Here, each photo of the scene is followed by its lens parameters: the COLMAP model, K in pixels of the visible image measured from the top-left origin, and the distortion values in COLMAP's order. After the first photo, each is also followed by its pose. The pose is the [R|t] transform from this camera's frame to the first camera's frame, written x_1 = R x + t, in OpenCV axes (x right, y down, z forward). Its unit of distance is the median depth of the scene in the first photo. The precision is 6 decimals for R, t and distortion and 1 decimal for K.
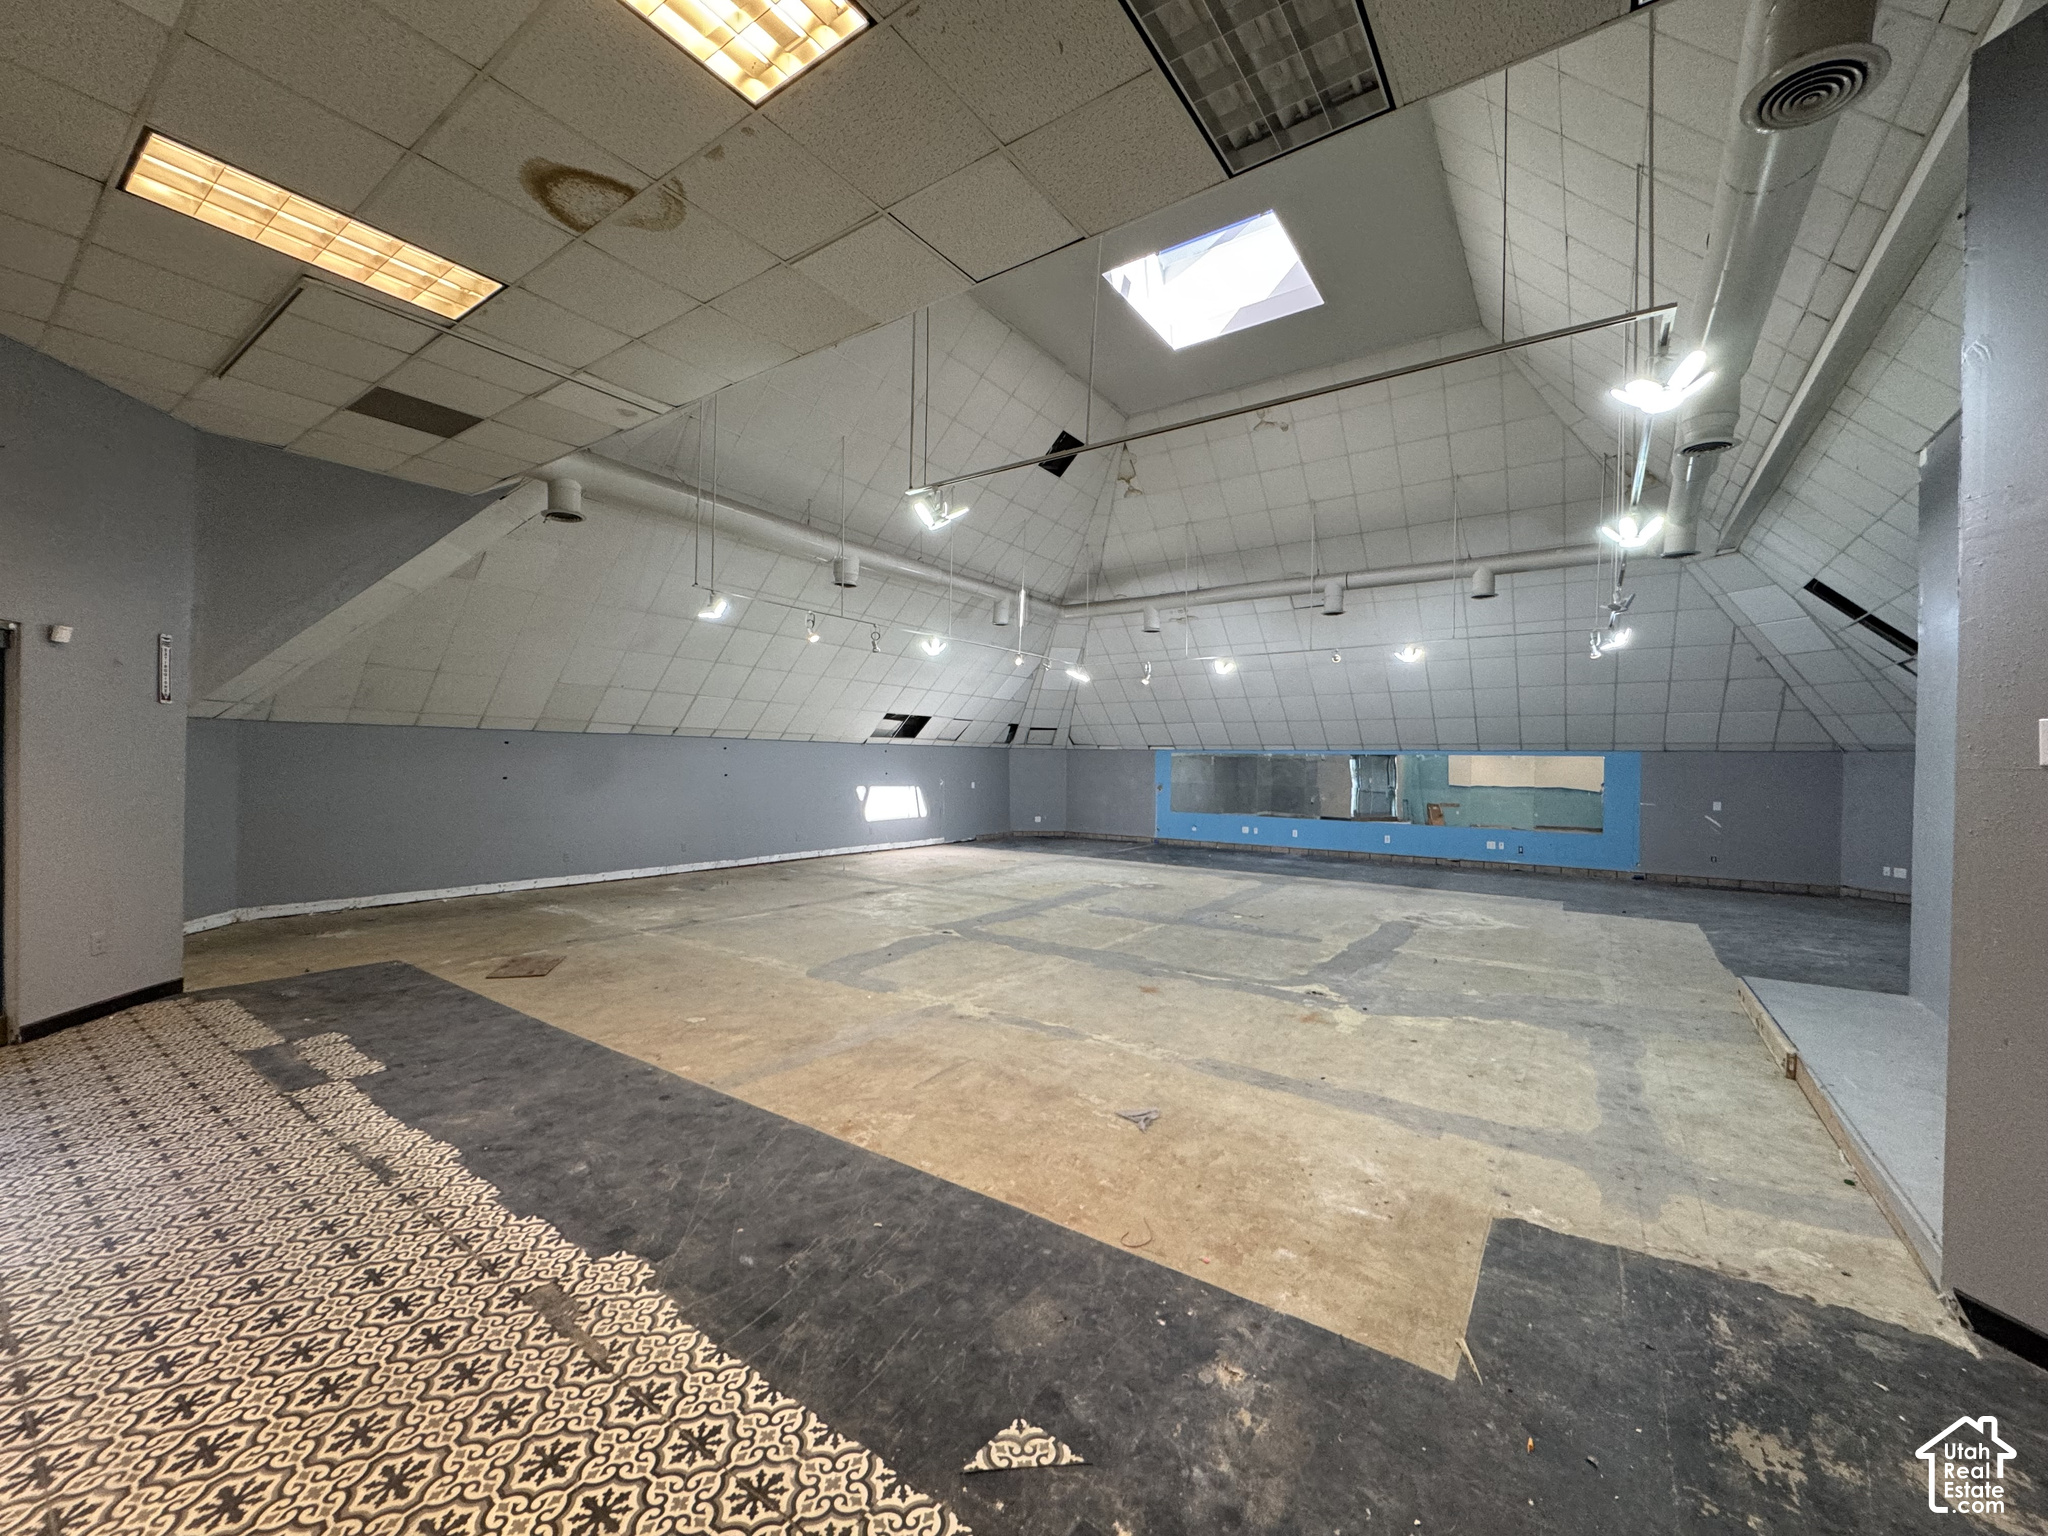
lens RADIAL K [[814.5, 0, 1024.0], [0, 814.5, 768.0], [0, 0, 1]] dist [-0.003490, 0.000155]
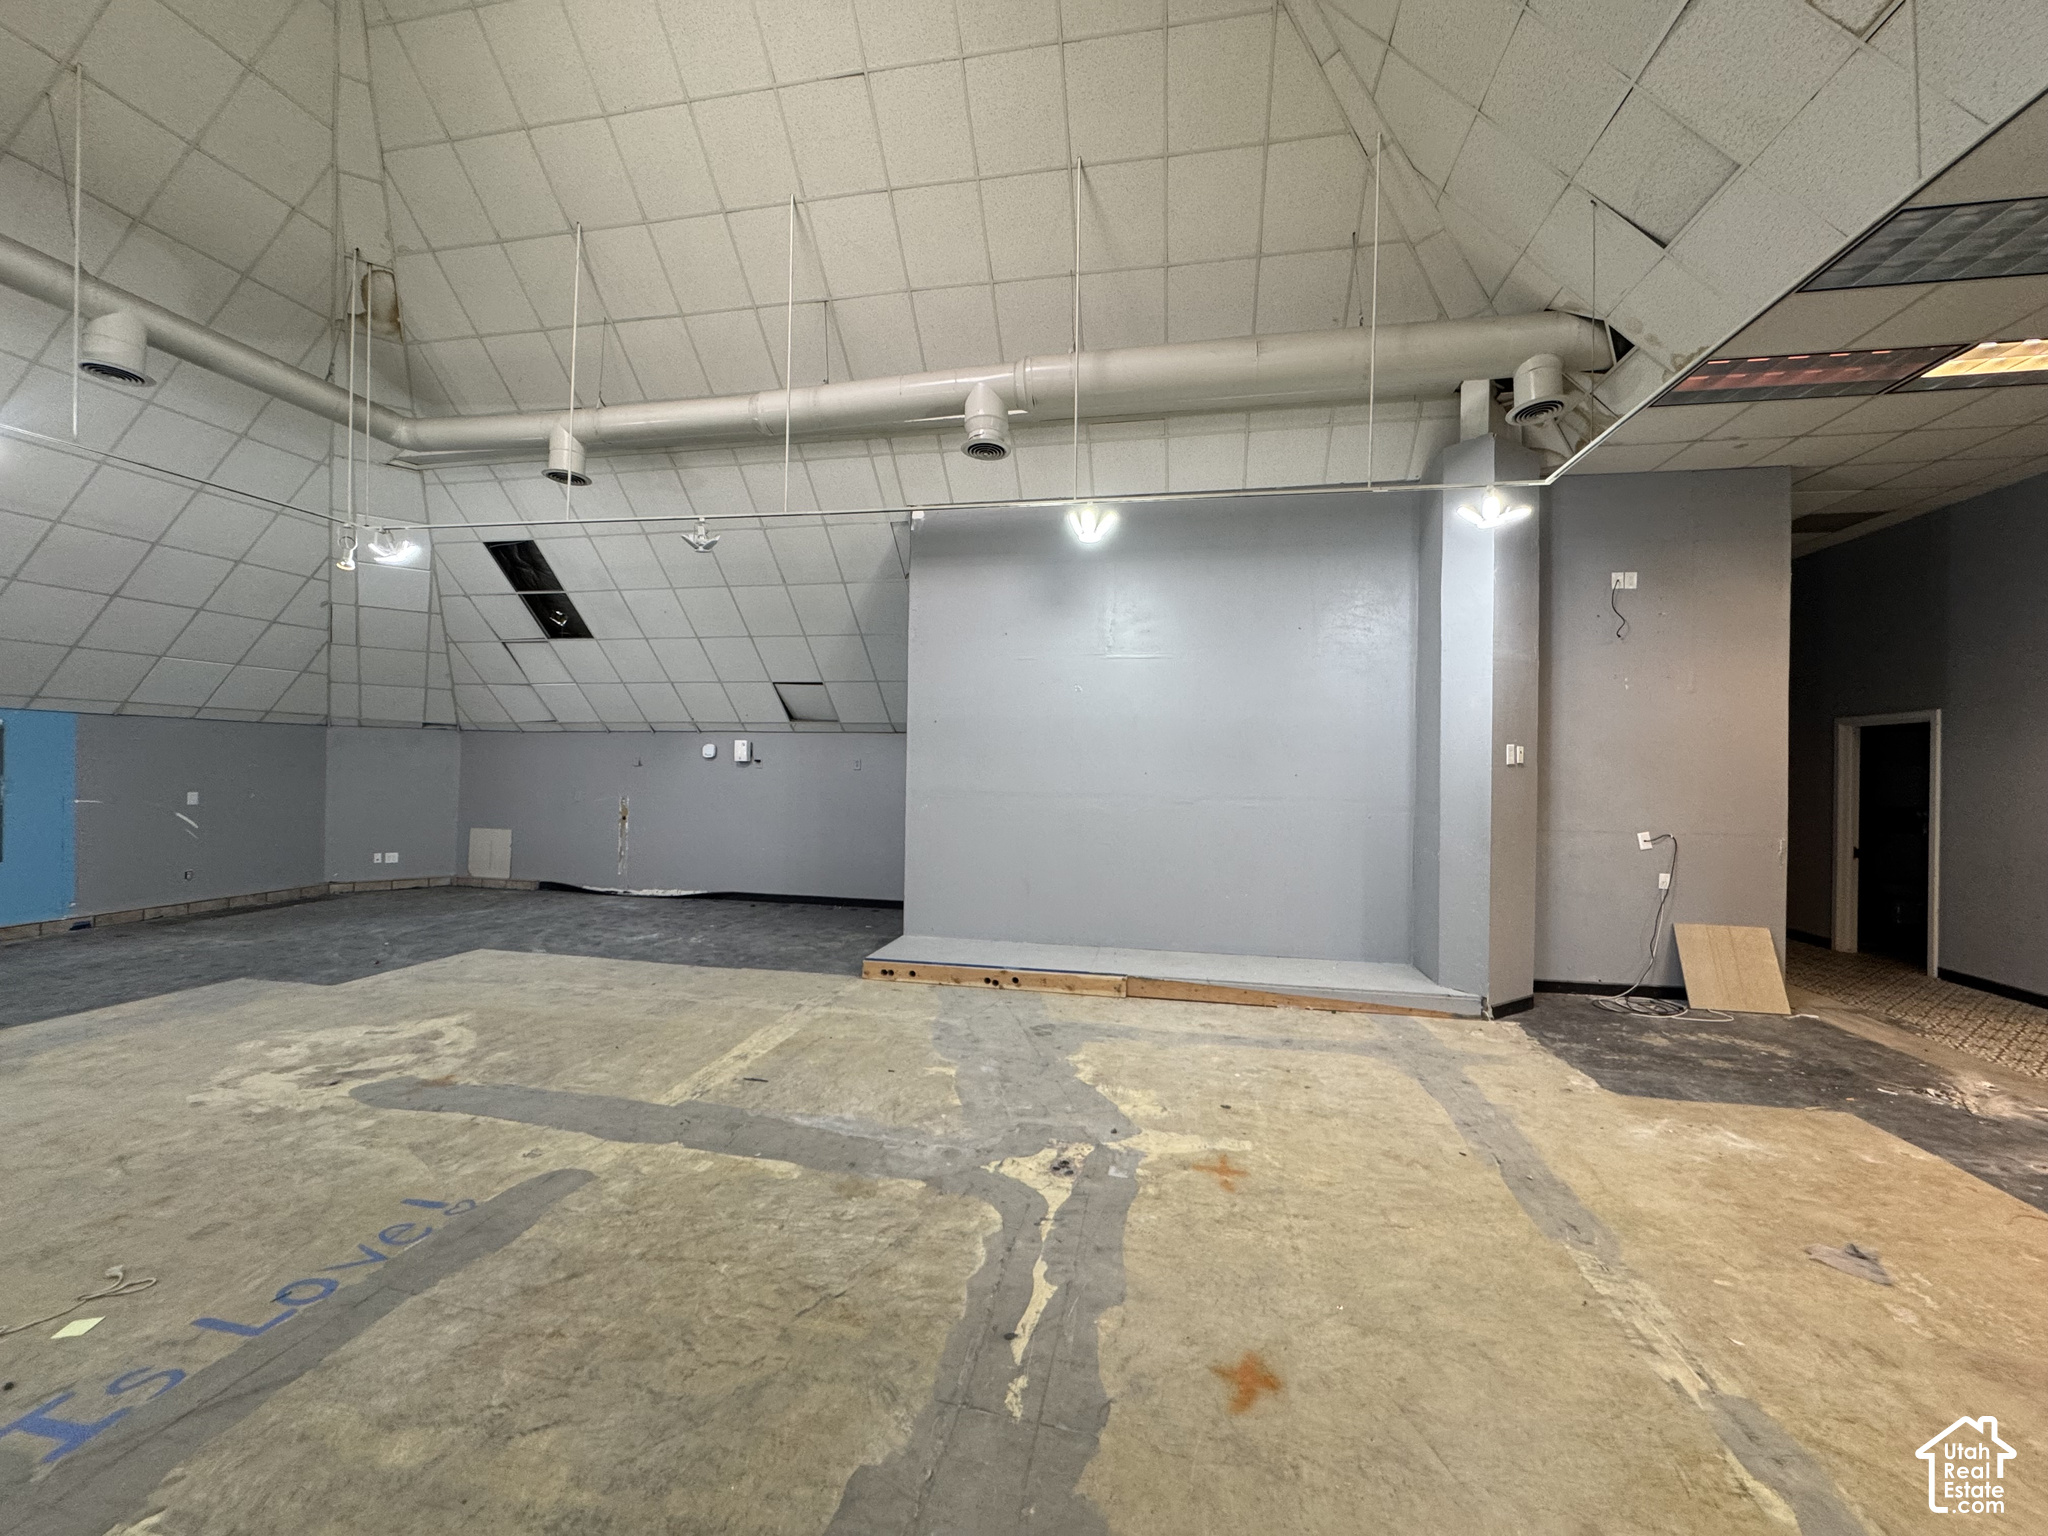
lens RADIAL K [[814.5, 0, 1024.0], [0, 814.5, 768.0], [0, 0, 1]] dist [-0.003490, 0.000155]
pose [[-0.403765, -0.021358, 0.914613, -0.171736], [-0.015727, 0.999742, 0.016403, -0.003461], [-0.914727, -0.007761, -0.403997, 1.643471]]
